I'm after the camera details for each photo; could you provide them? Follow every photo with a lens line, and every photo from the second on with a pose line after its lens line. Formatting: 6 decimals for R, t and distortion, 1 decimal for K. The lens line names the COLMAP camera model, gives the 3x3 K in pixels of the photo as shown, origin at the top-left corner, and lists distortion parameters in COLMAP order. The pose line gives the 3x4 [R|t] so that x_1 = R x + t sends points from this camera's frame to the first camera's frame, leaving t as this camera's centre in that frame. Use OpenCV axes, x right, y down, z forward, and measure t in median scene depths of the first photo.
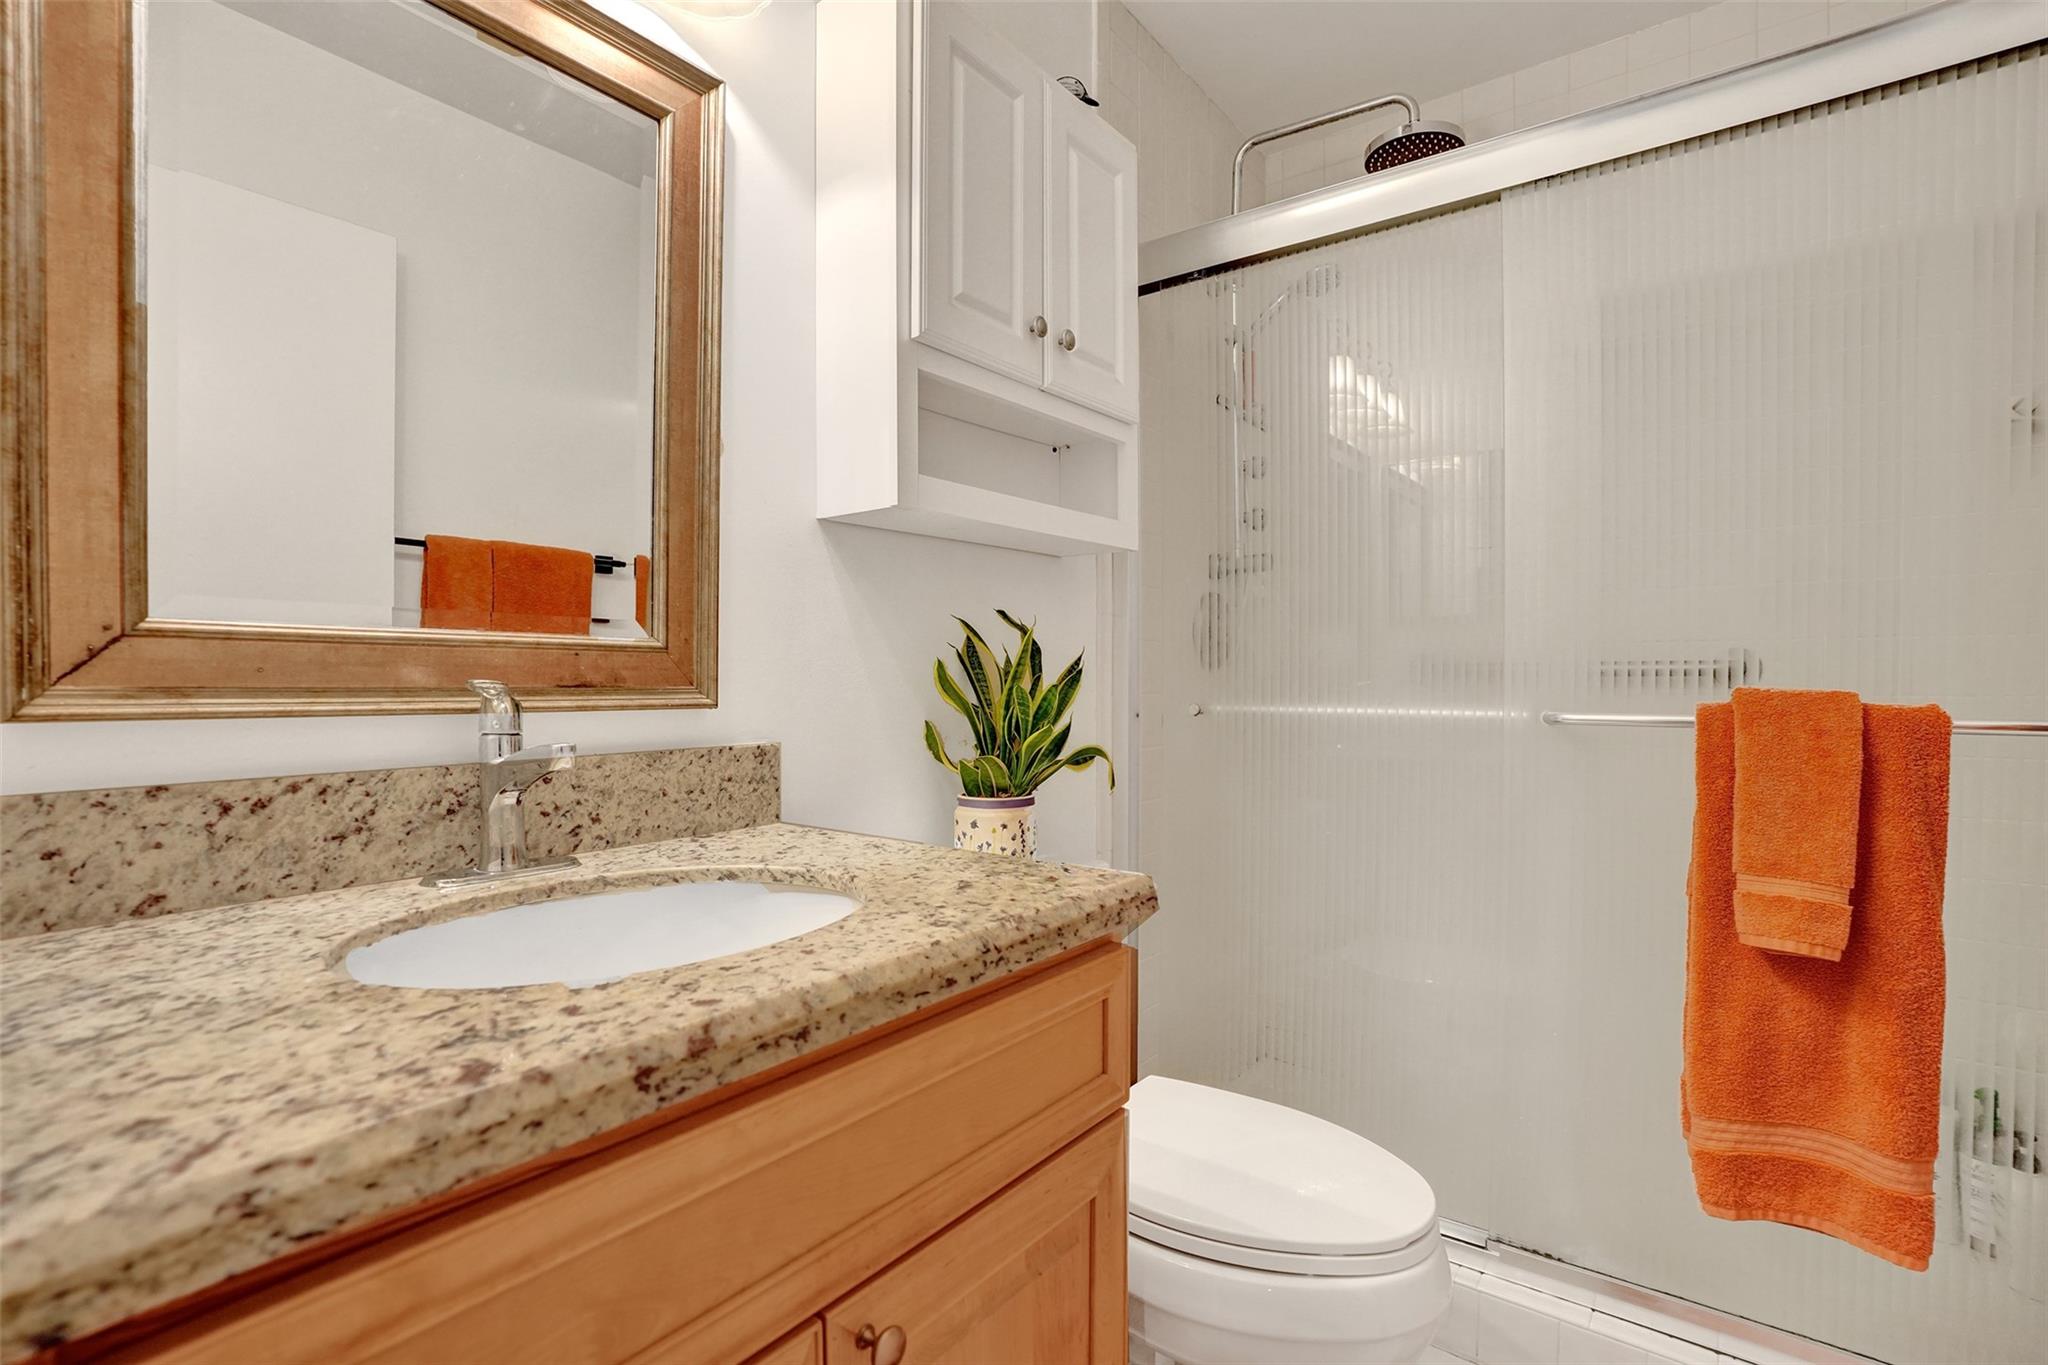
lens RADIAL K [[944.9, 0, 1057.3], [0, 944.9, 691.7], [0, 0, 1]] dist [-0.058900, 0.022362]
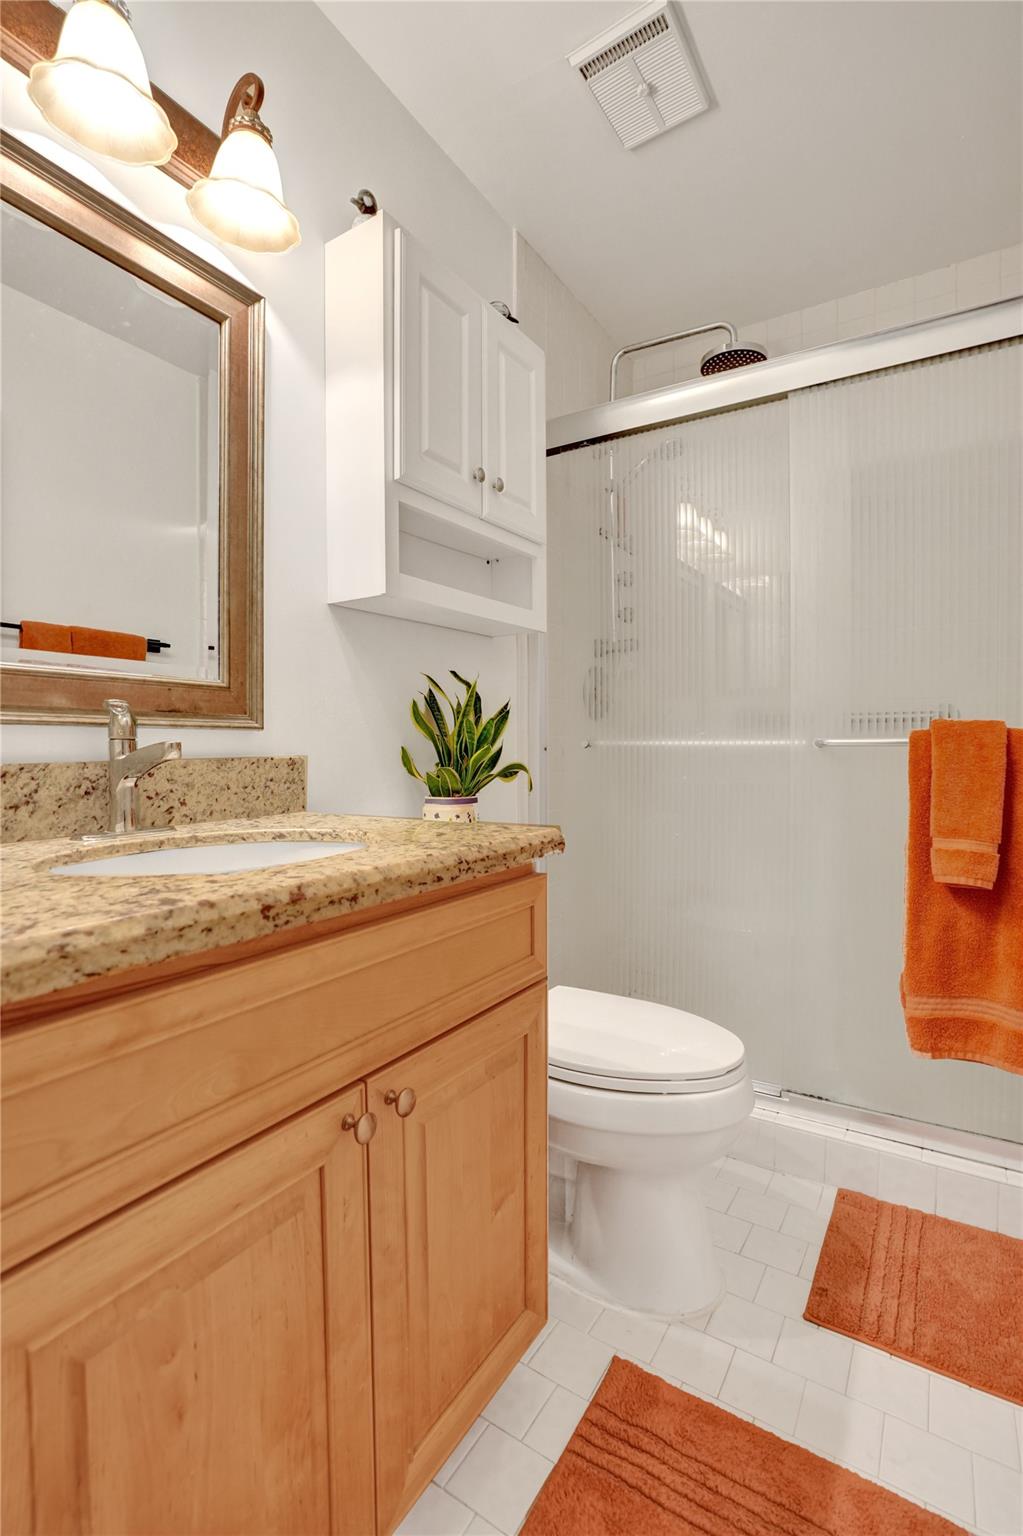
lens RADIAL K [[708.7, 0, 542.0], [0, 708.7, 771.8], [0, 0, 1]] dist [-0.058900, 0.022362]
pose [[0.996134, -0.008175, 0.087467, -0.025863], [0.006465, 0.999783, 0.019824, 0.061957], [-0.087610, -0.019182, 0.995970, -0.125946]]
